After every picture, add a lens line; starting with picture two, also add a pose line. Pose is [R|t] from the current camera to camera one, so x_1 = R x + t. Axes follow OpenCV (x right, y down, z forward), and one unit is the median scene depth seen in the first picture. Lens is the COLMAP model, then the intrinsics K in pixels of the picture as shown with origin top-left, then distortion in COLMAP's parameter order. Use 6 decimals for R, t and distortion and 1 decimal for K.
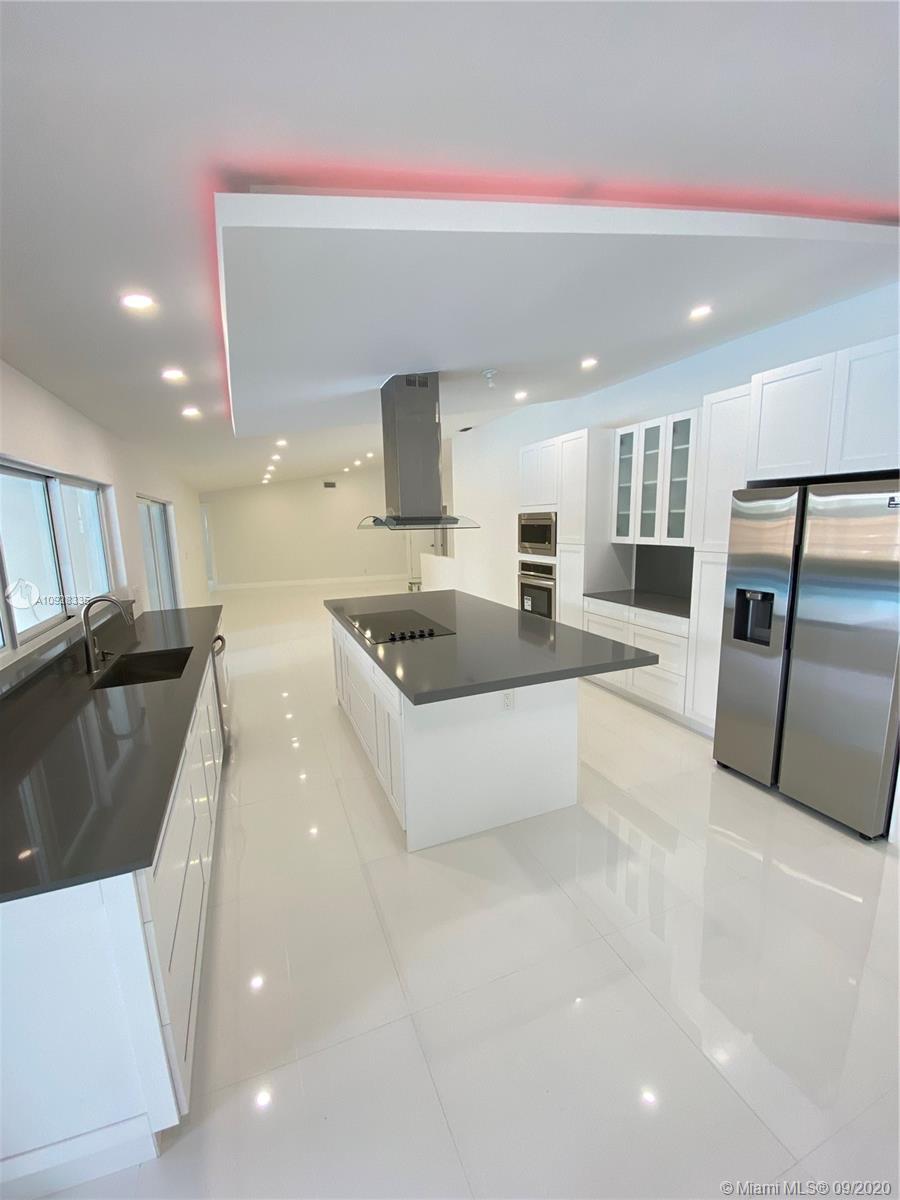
lens RADIAL K [[492.4, 0, 450.0], [0, 492.4, 600.0], [0, 0, 1]] dist [-0.002303, -0.000210]
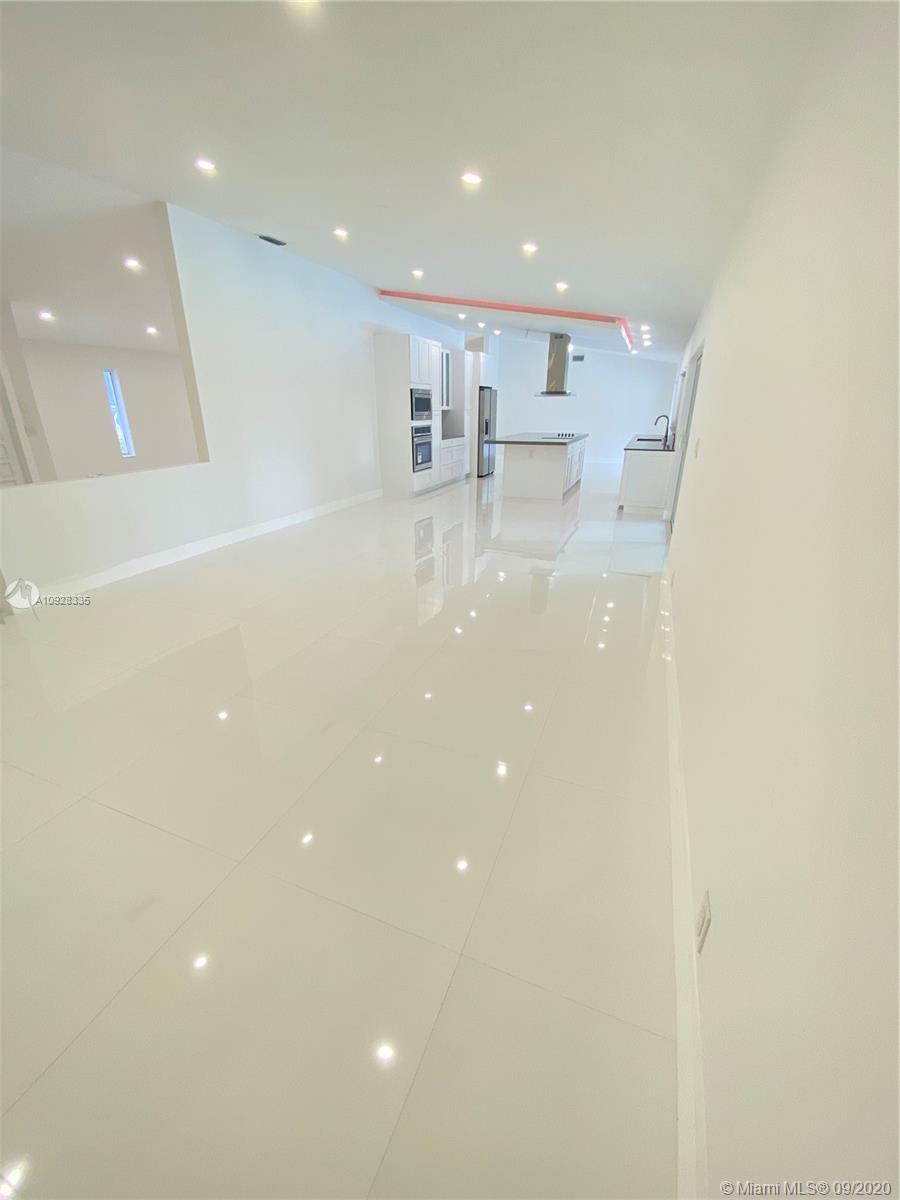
lens RADIAL K [[492.4, 0, 450.0], [0, 492.4, 600.0], [0, 0, 1]] dist [-0.002303, -0.000210]
pose [[-0.708029, -0.246592, 0.661730, -0.981444], [0.125306, 0.878312, 0.461374, -0.289021], [-0.694977, 0.409585, -0.590971, 2.045120]]
